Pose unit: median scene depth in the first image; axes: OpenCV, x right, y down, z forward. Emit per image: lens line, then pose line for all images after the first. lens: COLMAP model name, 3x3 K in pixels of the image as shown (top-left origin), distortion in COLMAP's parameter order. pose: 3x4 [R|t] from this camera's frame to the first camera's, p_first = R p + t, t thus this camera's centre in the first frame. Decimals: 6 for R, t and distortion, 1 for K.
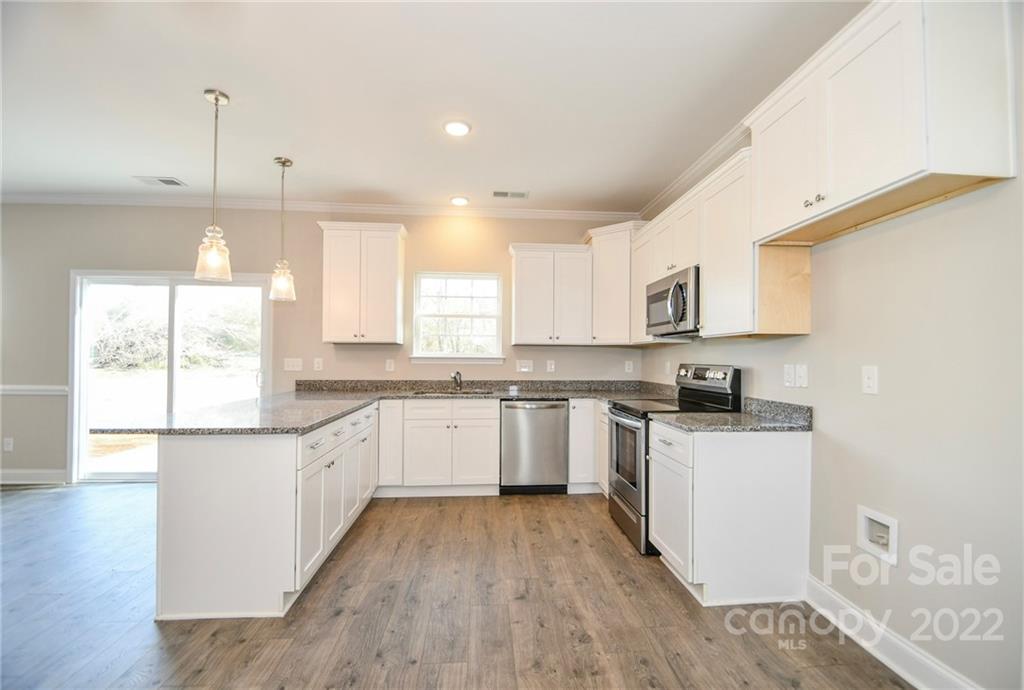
lens RADIAL K [[453.5, 0, 513.3], [0, 453.5, 350.1], [0, 0, 1]] dist [-0.000992, -0.001785]
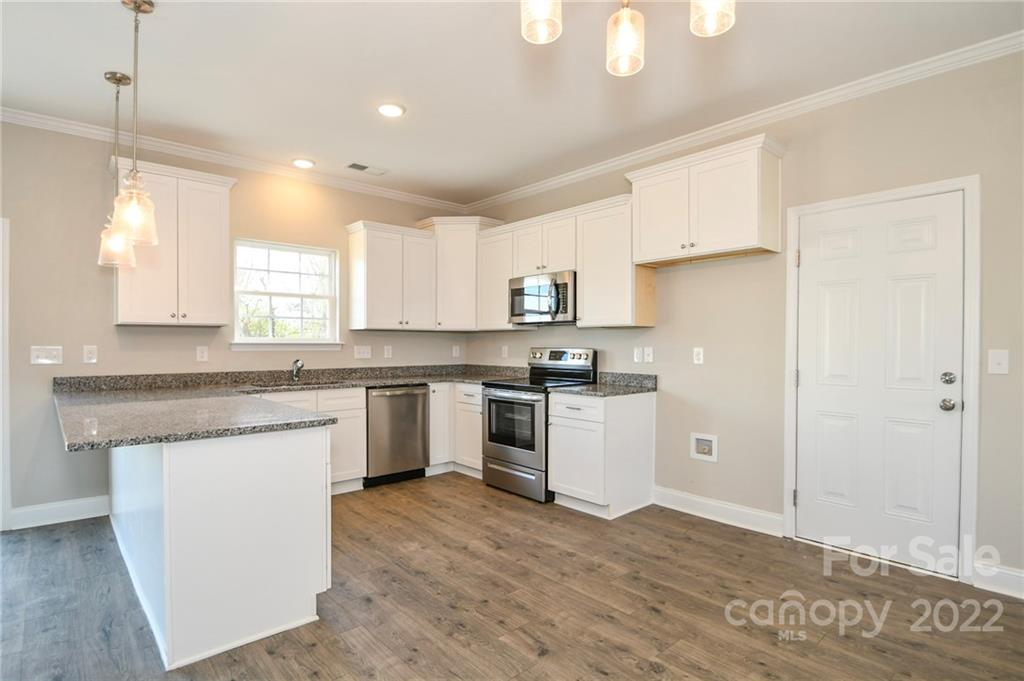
lens RADIAL K [[528.7, 0, 512.1], [0, 528.7, 343.2], [0, 0, 1]] dist [-0.014404, -0.000959]
pose [[0.793069, -0.005625, 0.609106, -0.503502], [-0.006141, 0.999833, 0.017229, -0.004760], [-0.609101, -0.017404, 0.792902, -0.060973]]
